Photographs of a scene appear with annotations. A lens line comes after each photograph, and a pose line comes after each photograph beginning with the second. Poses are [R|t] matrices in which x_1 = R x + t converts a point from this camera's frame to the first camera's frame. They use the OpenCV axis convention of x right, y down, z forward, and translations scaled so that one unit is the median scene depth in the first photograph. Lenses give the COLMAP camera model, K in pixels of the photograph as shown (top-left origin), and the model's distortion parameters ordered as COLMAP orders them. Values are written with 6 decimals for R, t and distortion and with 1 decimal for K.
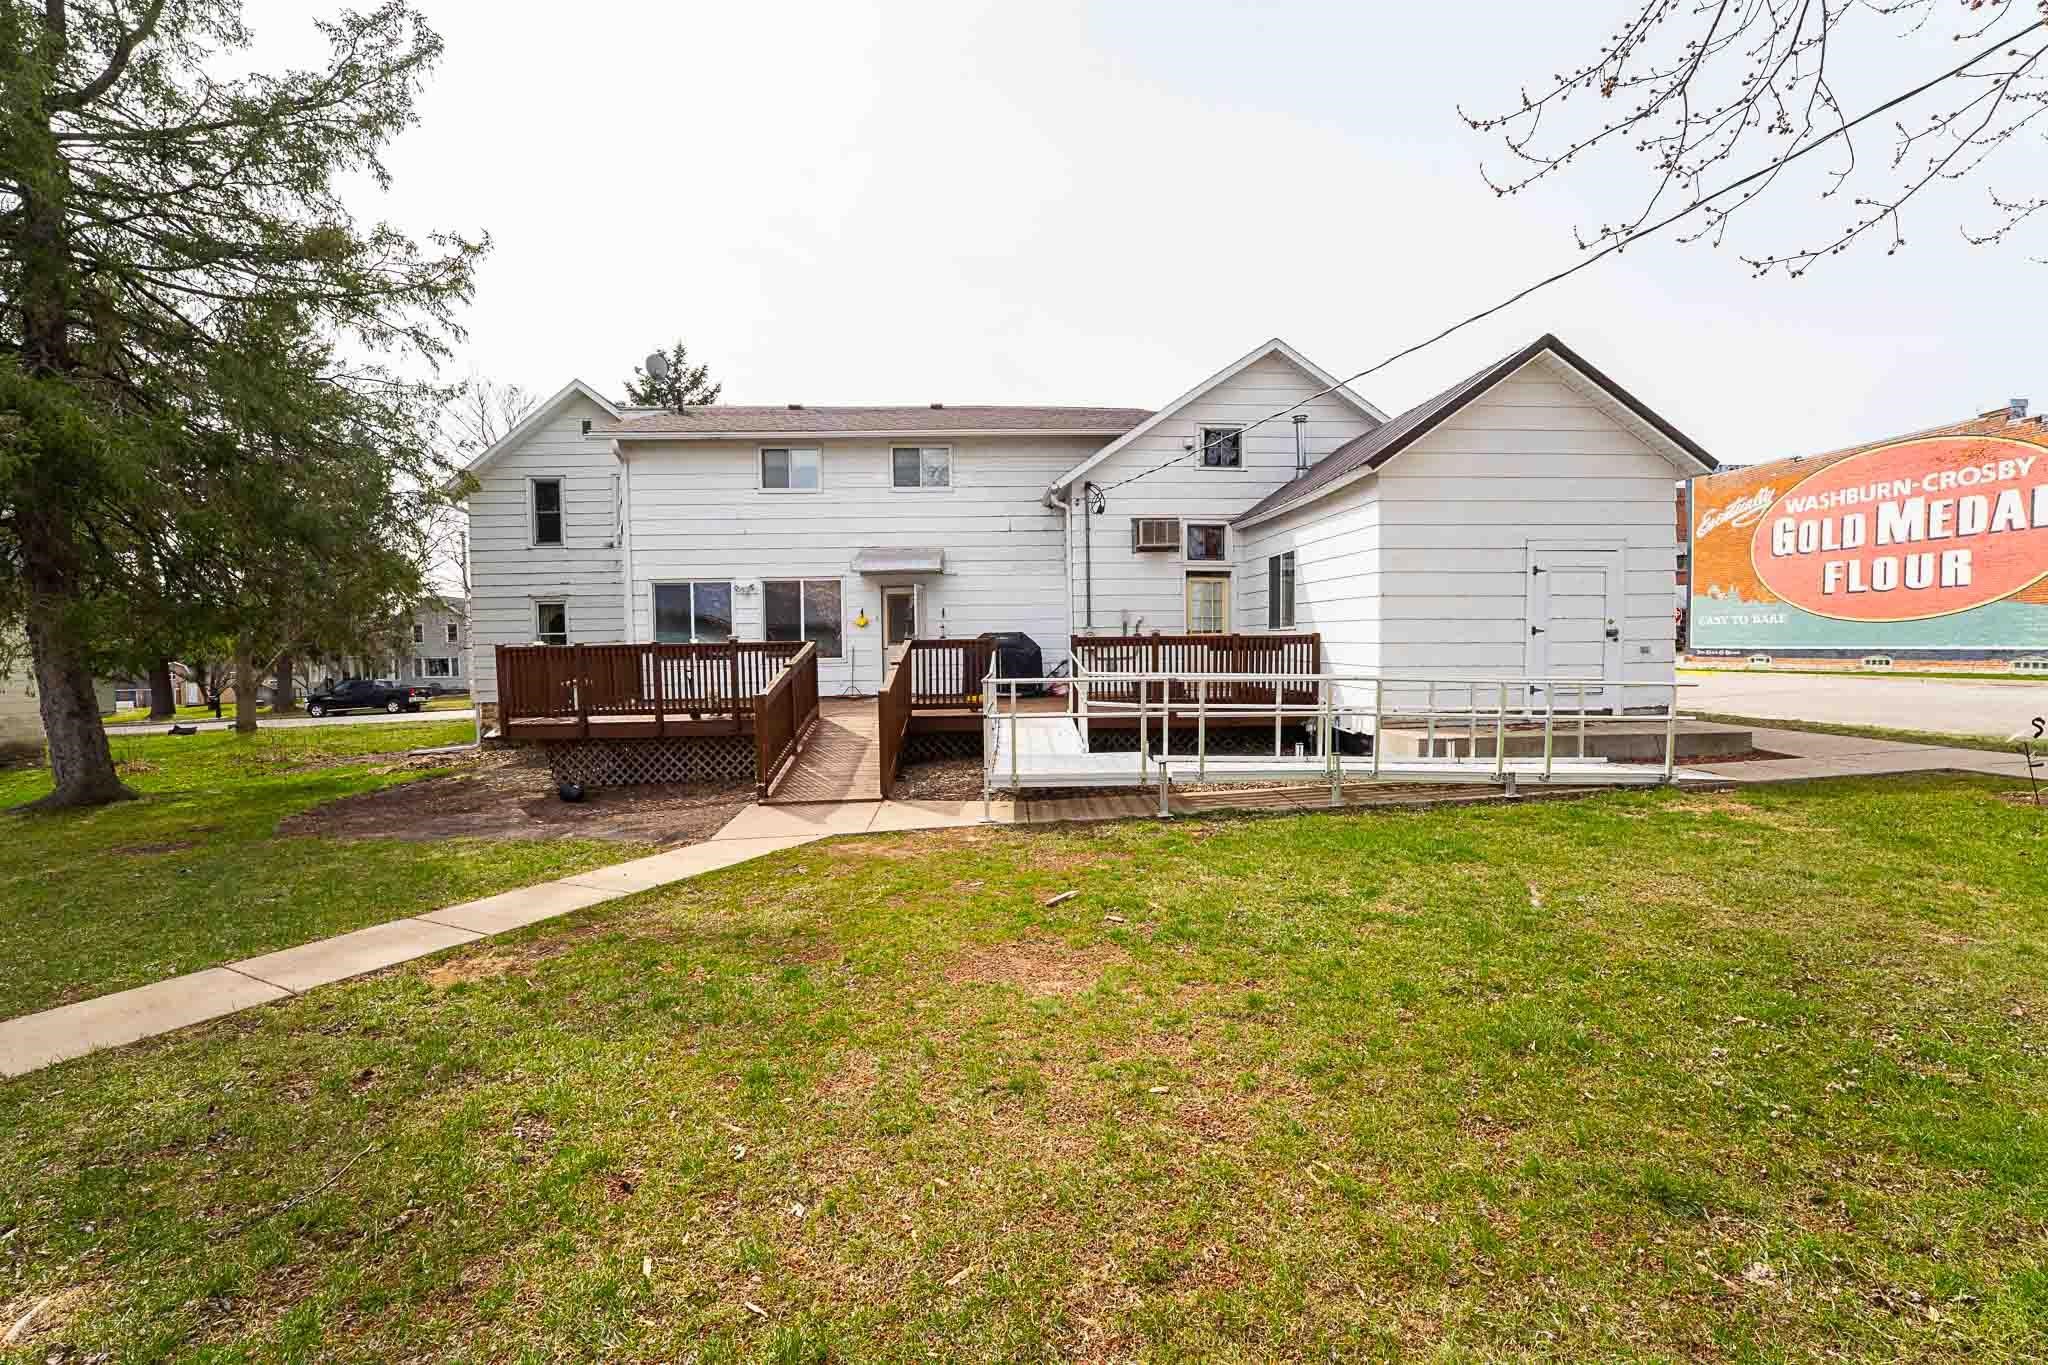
lens RADIAL K [[817.9, 0, 1031.6], [0, 817.9, 681.5], [0, 0, 1]] dist [-0.008424, 0.000551]
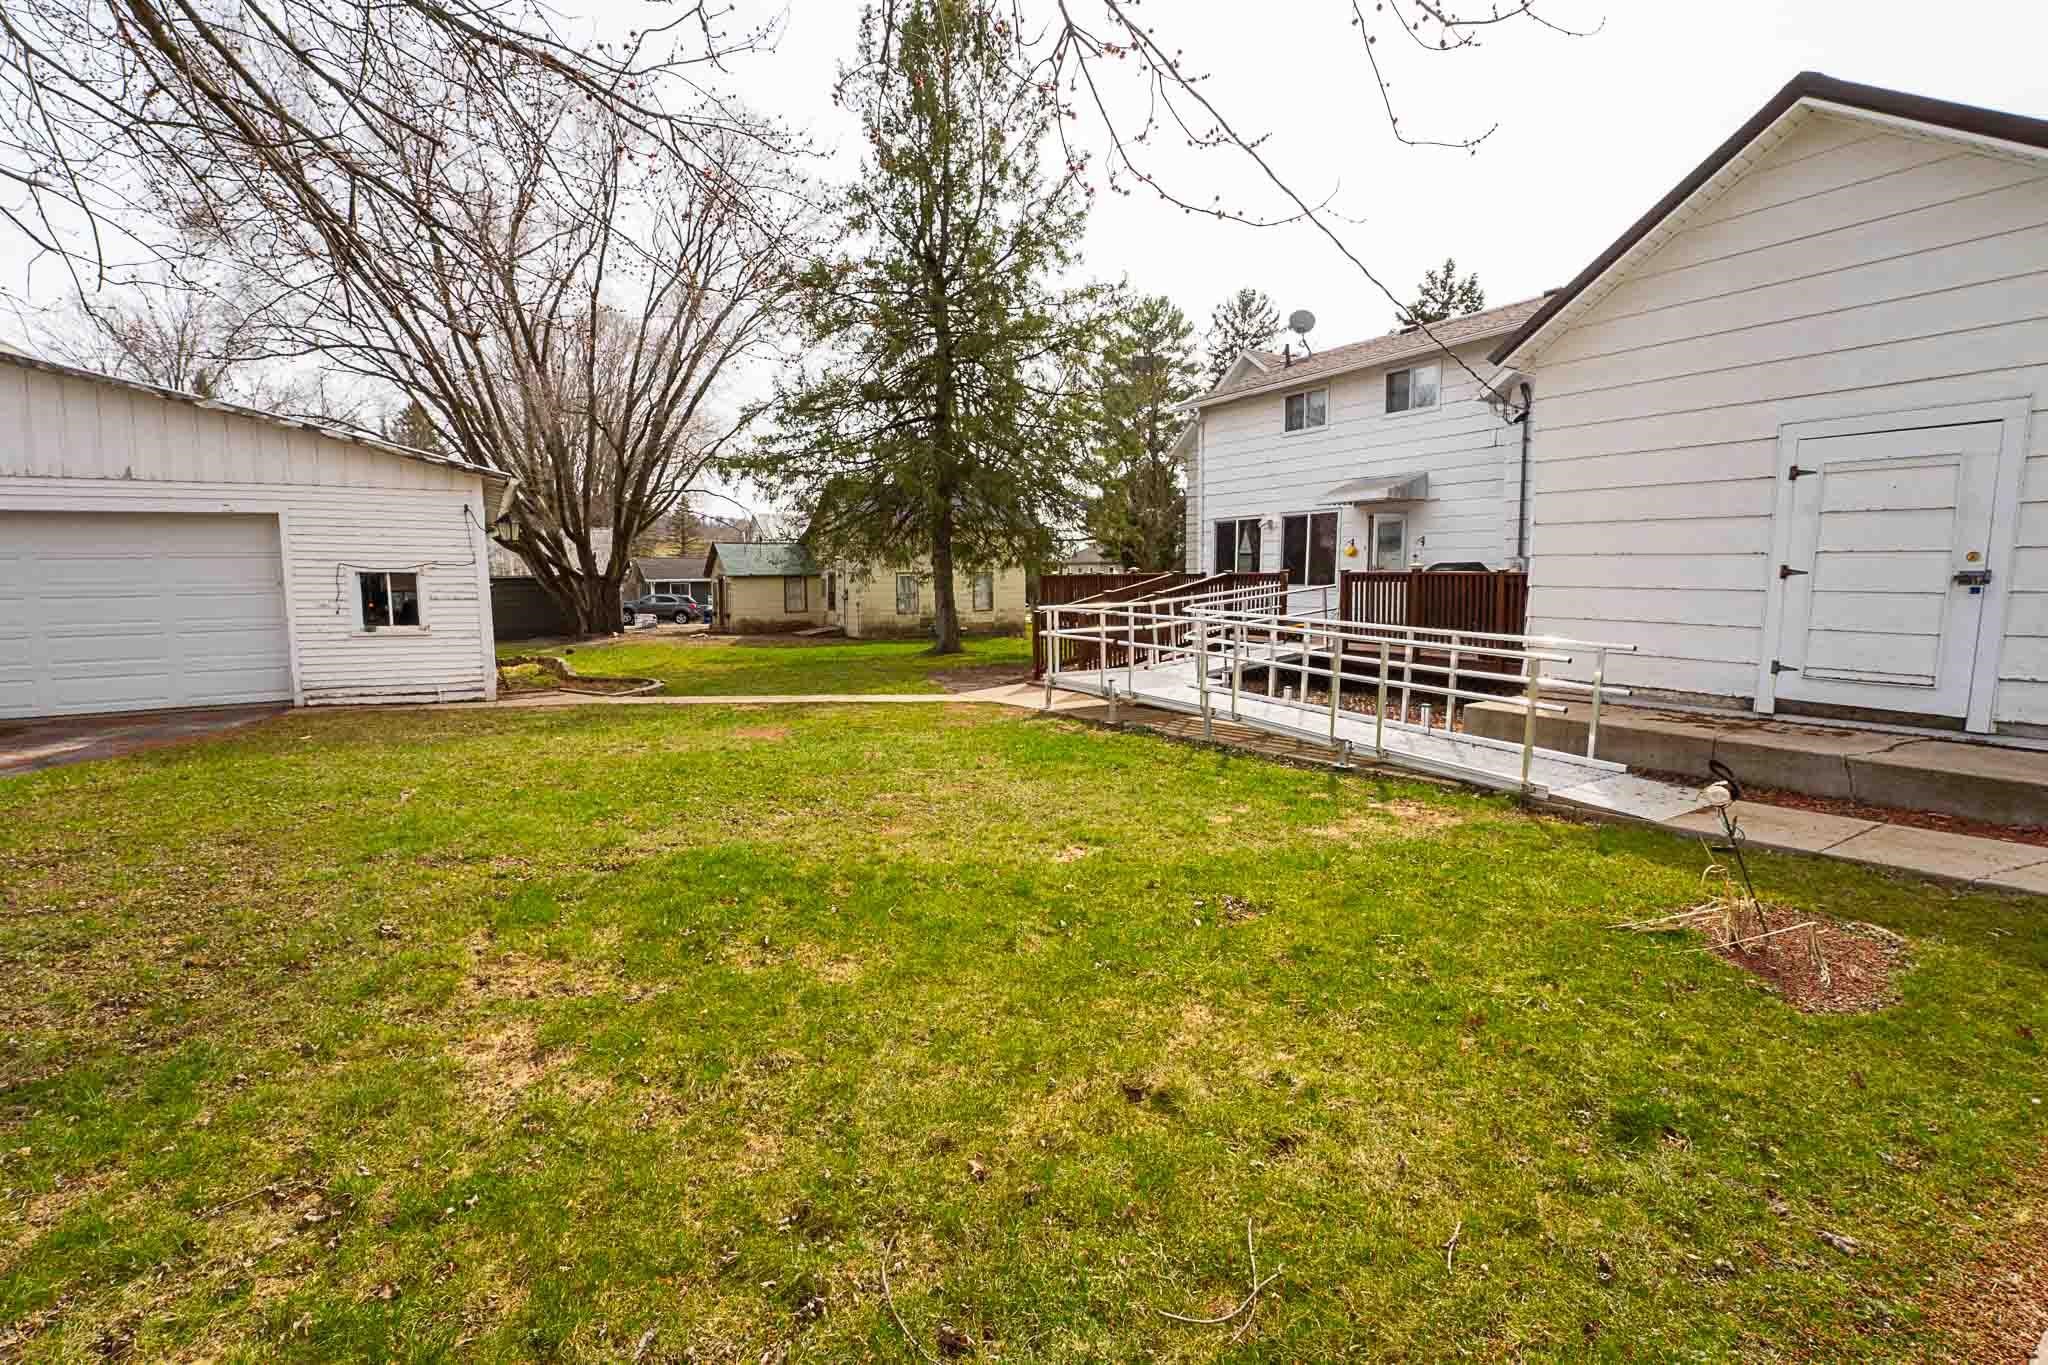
lens RADIAL K [[865.1, 0, 1024.0], [0, 865.1, 682.5], [0, 0, 1]] dist [-0.031065, 0.000577]
pose [[0.471400, 0.119825, -0.873741, 0.908505], [-0.036558, 0.992530, 0.116392, -0.032376], [0.881161, -0.022925, 0.472260, 0.190809]]
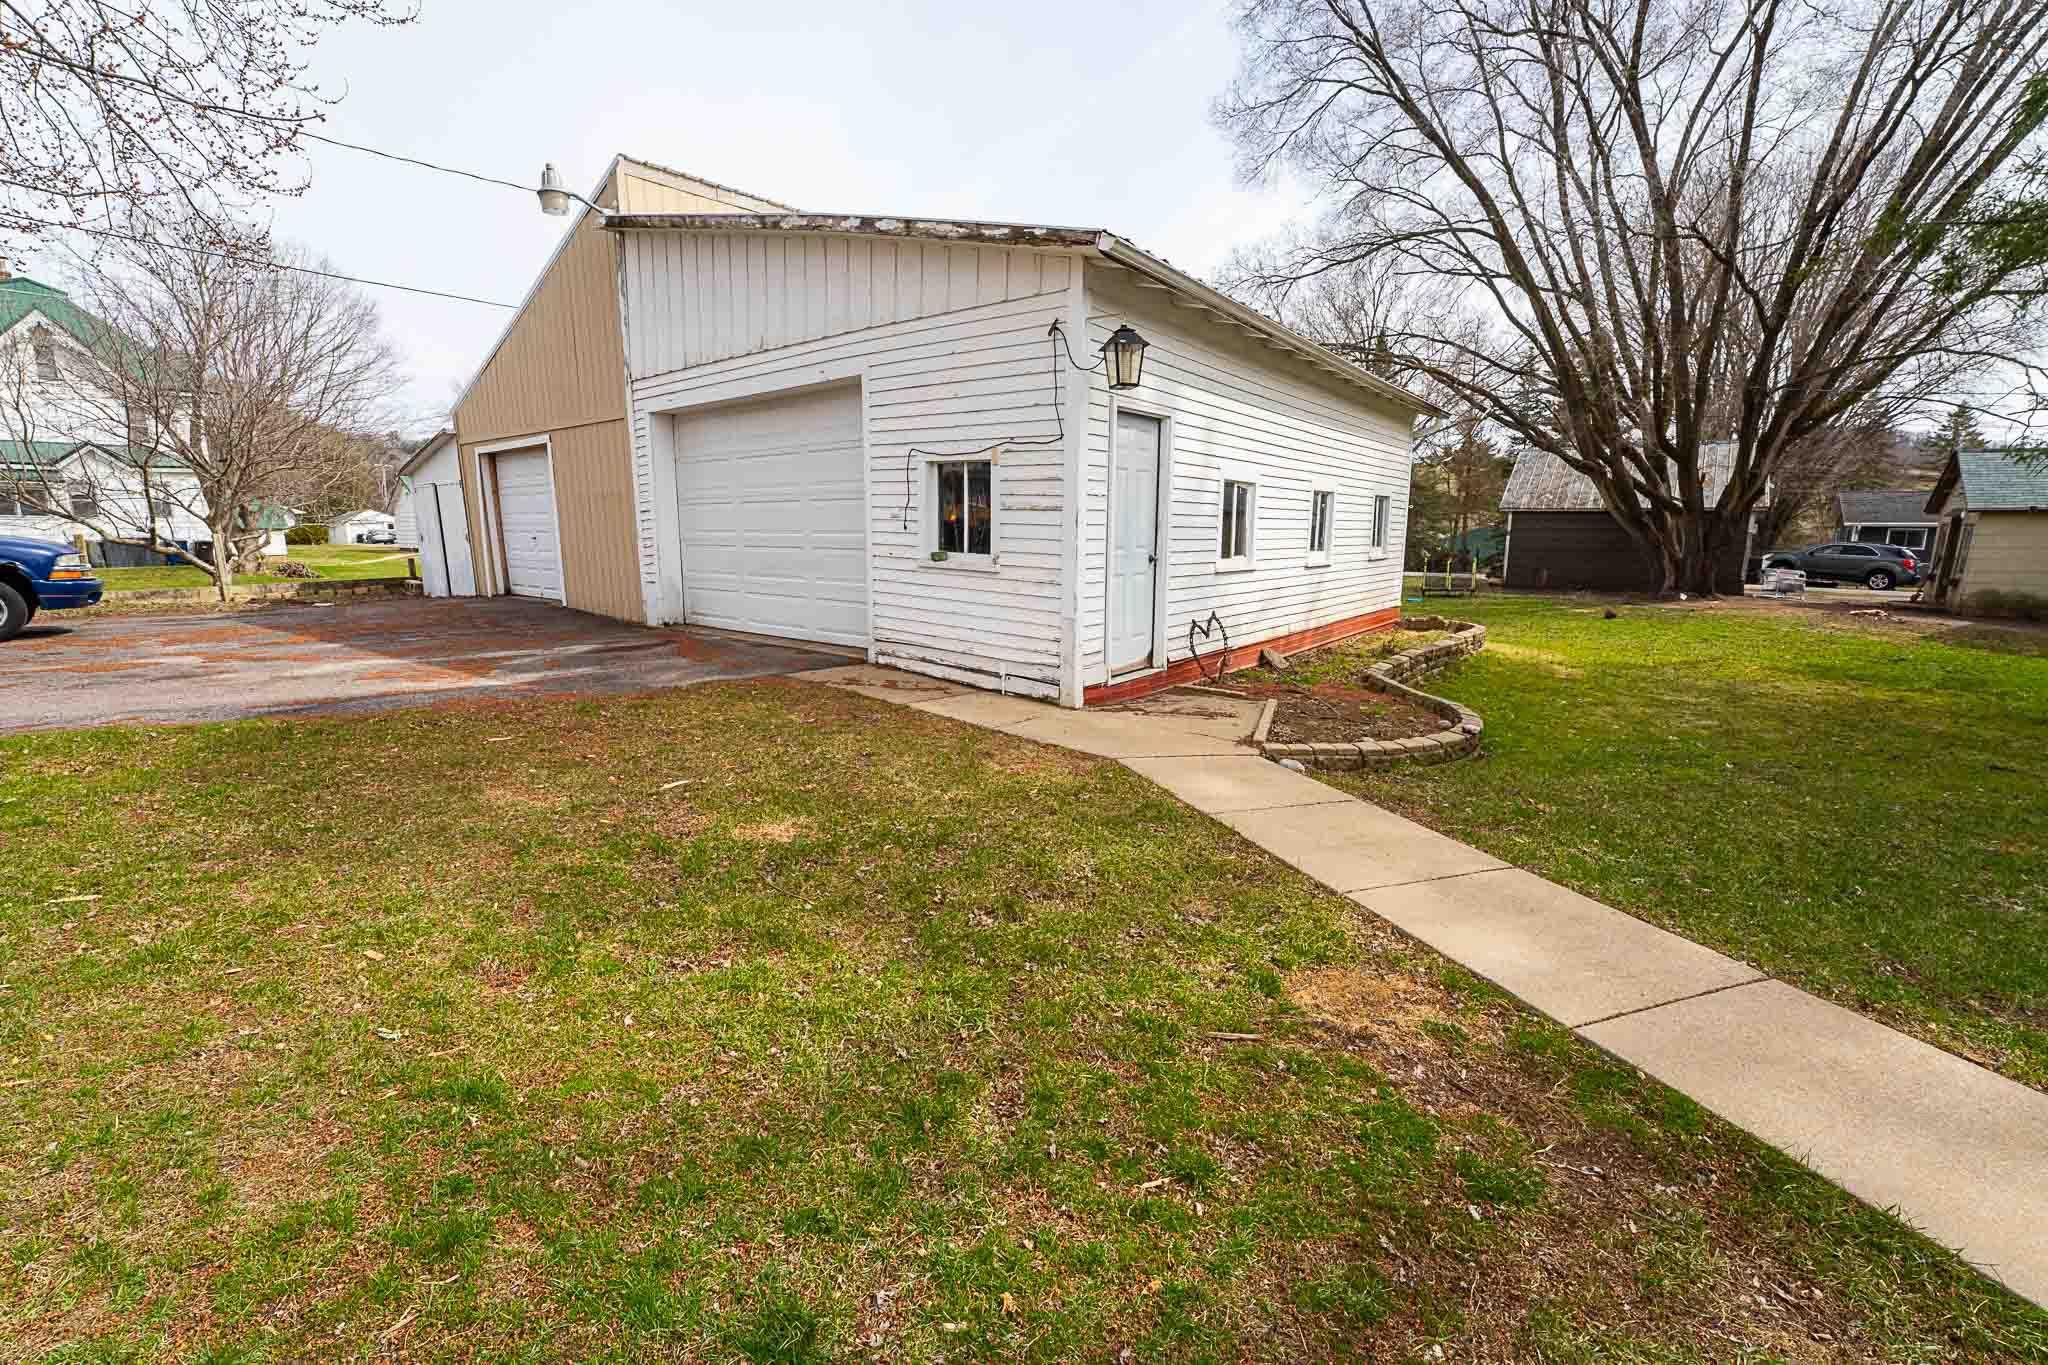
lens RADIAL K [[840.5, 0, 1024.0], [0, 840.5, 682.5], [0, 0, 1]] dist [-0.022101, 0.000202]
pose [[-0.665096, 0.152830, -0.730951, -0.060433], [-0.022005, 0.974398, 0.223753, 0.006817], [0.746433, 0.164901, -0.644705, 0.484013]]
